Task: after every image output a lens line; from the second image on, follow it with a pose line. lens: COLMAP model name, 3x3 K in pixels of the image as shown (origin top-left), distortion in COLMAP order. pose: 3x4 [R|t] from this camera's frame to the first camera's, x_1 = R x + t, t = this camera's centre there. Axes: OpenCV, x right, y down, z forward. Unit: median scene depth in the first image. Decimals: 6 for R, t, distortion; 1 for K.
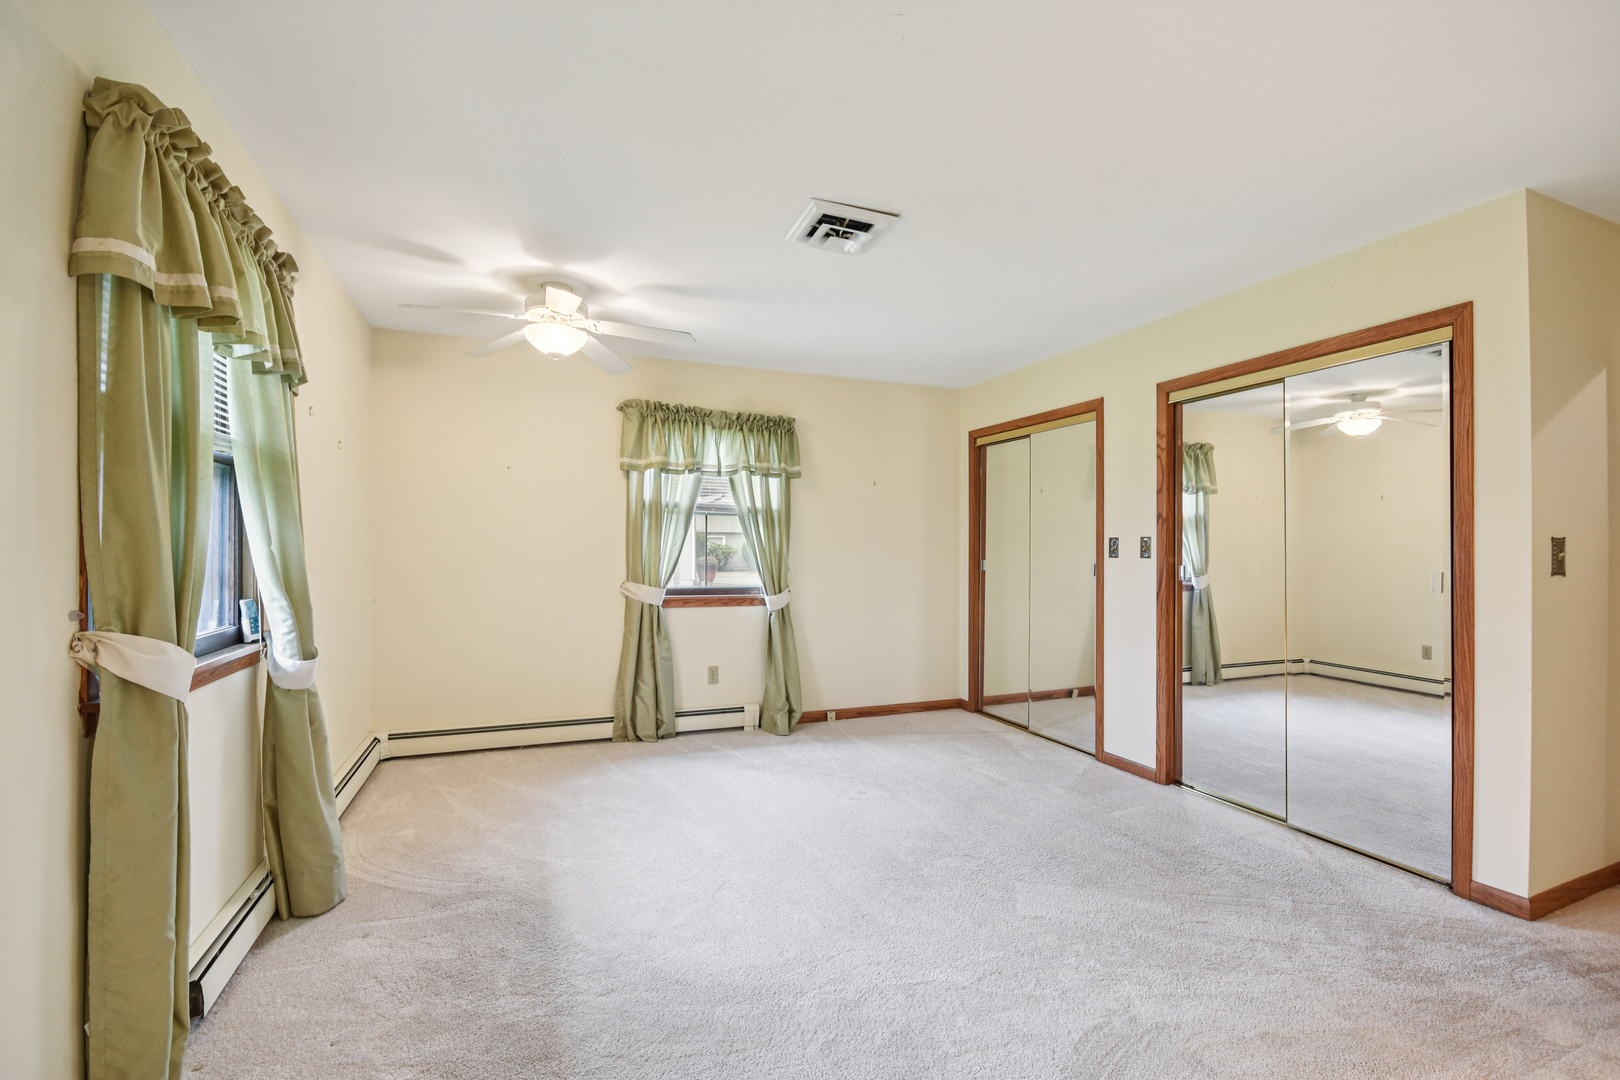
lens RADIAL K [[721.4, 0, 811.1], [0, 721.4, 544.7], [0, 0, 1]] dist [-0.005254, -0.001445]
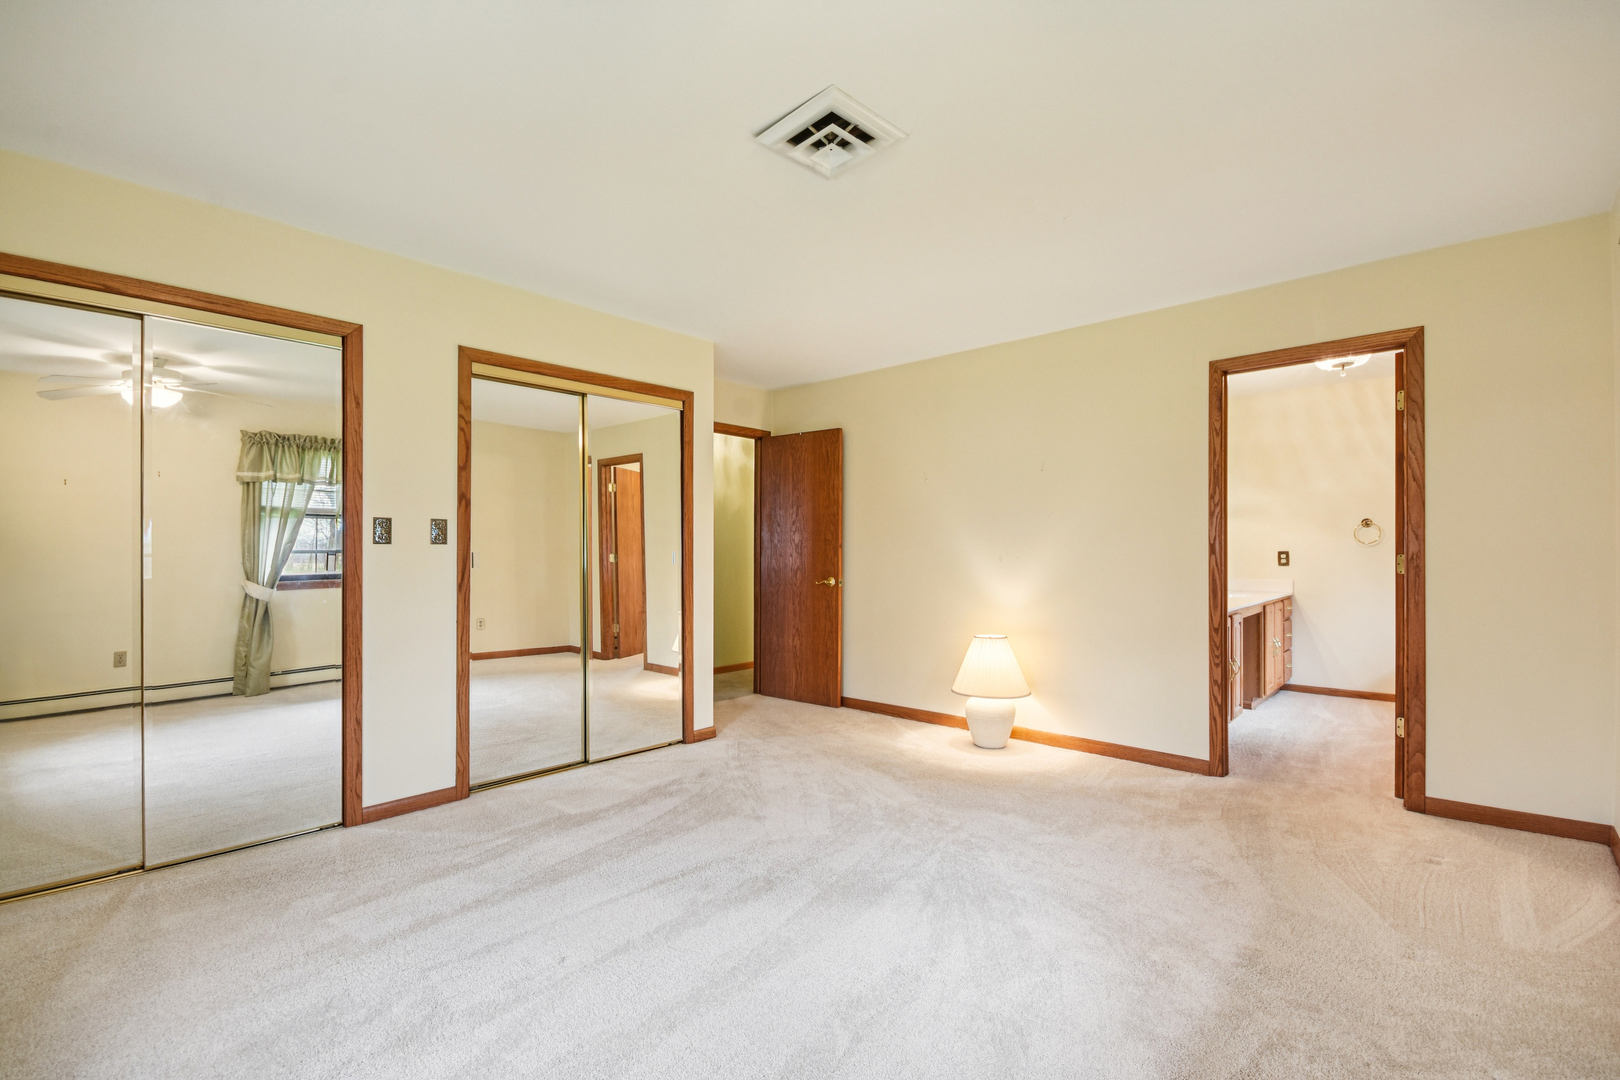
lens RADIAL K [[721.4, 0, 821.1], [0, 721.4, 545.7], [0, 0, 1]] dist [-0.005254, -0.001445]
pose [[-0.443389, 0.006256, 0.896308, -0.615268], [-0.003780, 0.999954, -0.008849, 0.033279], [-0.896321, -0.007312, -0.443345, 1.213873]]
